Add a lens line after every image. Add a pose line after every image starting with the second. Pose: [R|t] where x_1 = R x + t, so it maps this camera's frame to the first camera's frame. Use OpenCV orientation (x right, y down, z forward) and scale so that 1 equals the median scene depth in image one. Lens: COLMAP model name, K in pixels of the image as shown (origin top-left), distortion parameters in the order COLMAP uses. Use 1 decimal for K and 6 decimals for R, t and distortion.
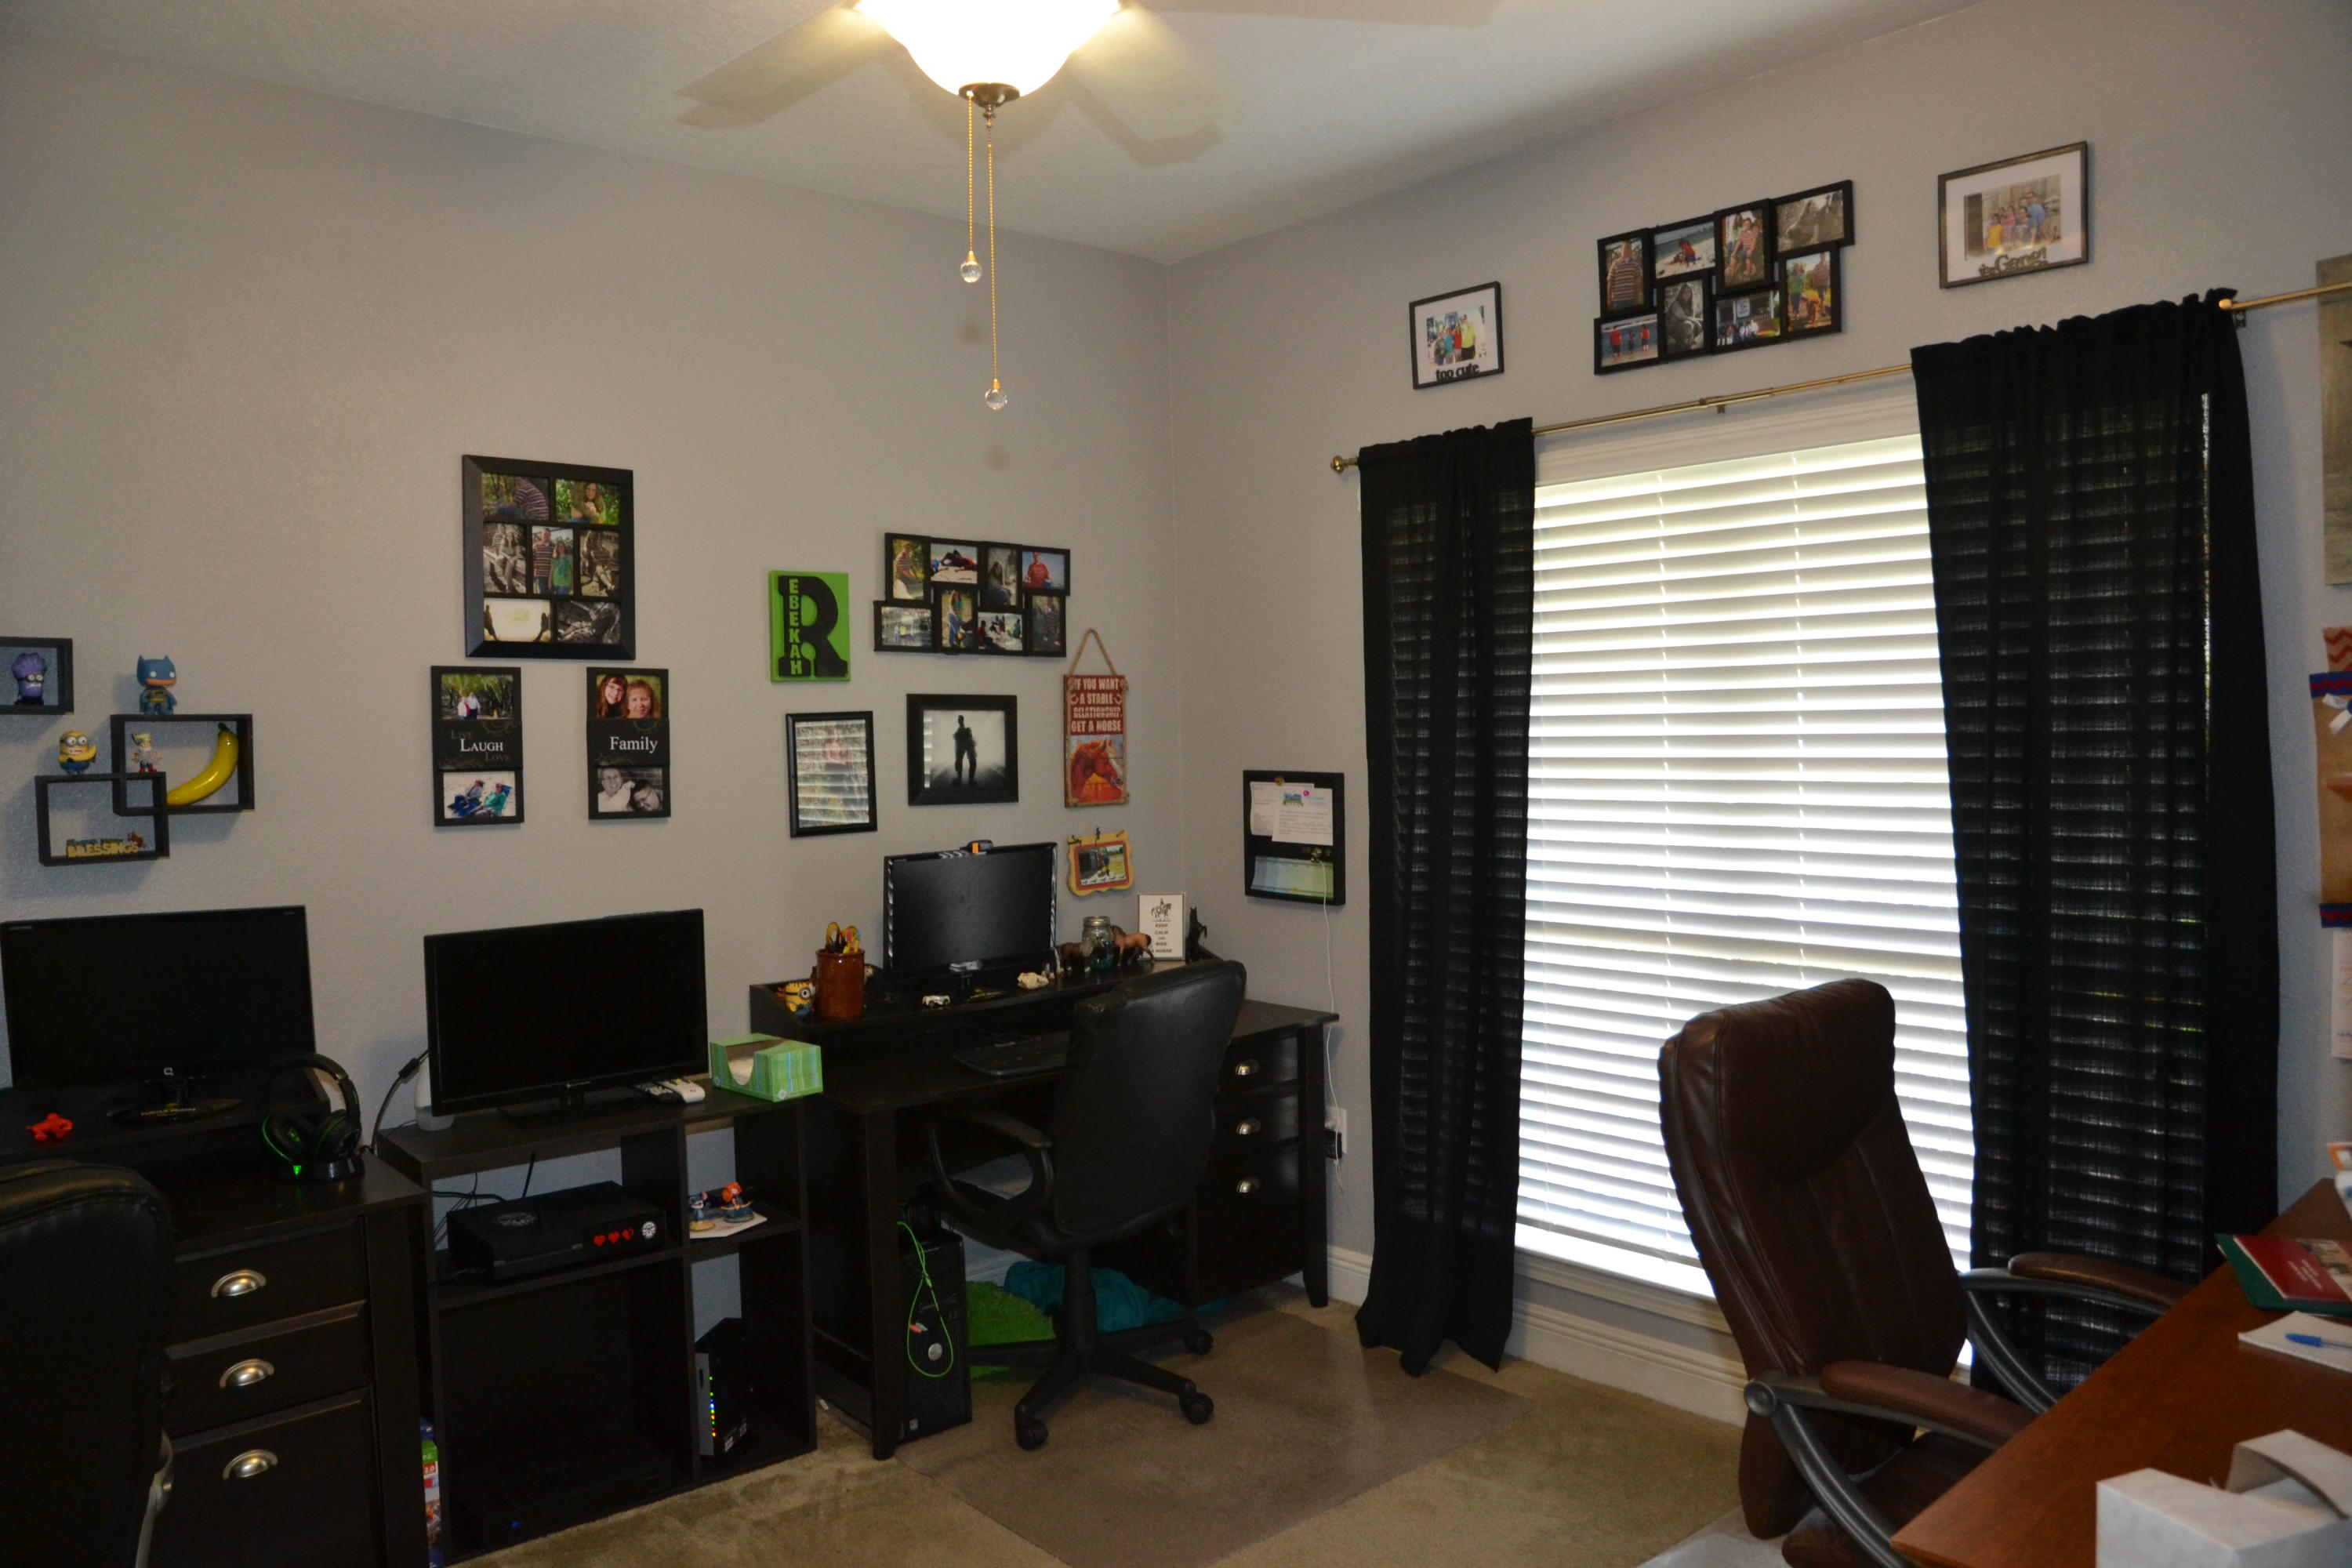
lens RADIAL K [[1665.1, 0, 1169.8], [0, 1665.1, 788.4], [0, 0, 1]] dist [-0.123666, 0.100764]
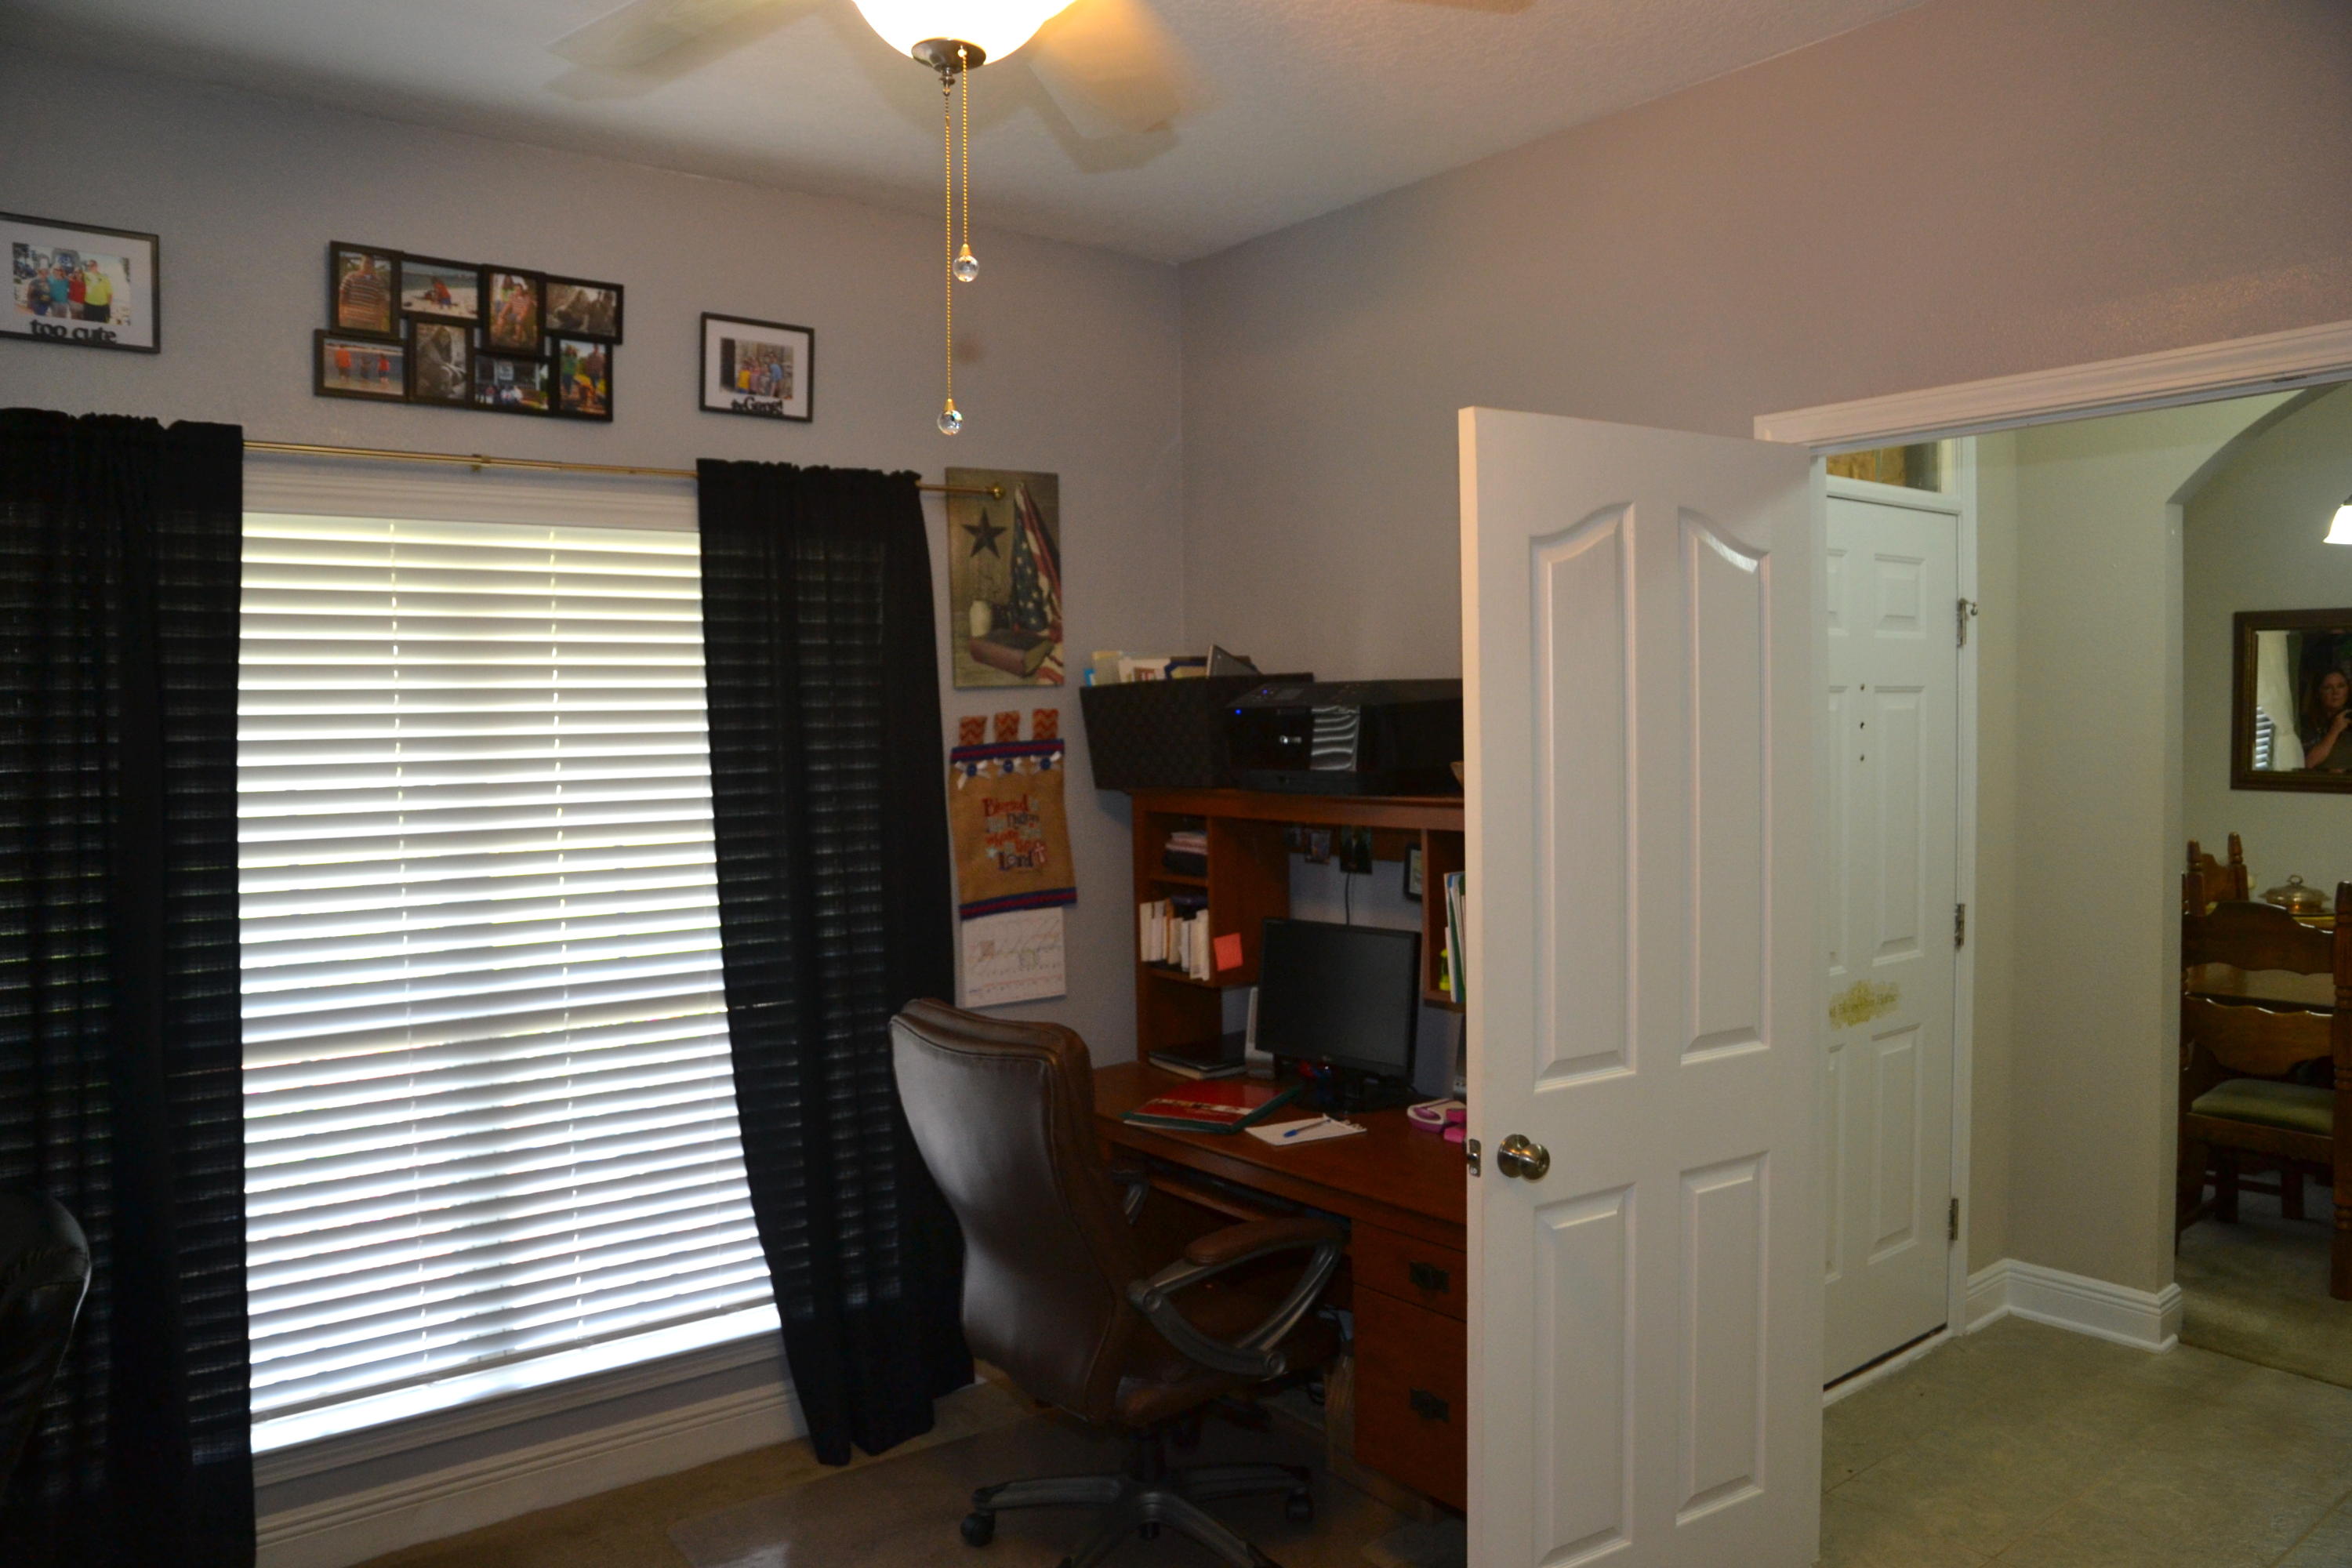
lens RADIAL K [[1665.1, 0, 1169.8], [0, 1665.1, 788.4], [0, 0, 1]] dist [-0.123666, 0.100764]
pose [[0.057951, -0.023731, 0.998037, -0.615761], [0.052998, 0.998381, 0.020662, -0.043508], [-0.996912, 0.051697, 0.059115, 0.562663]]
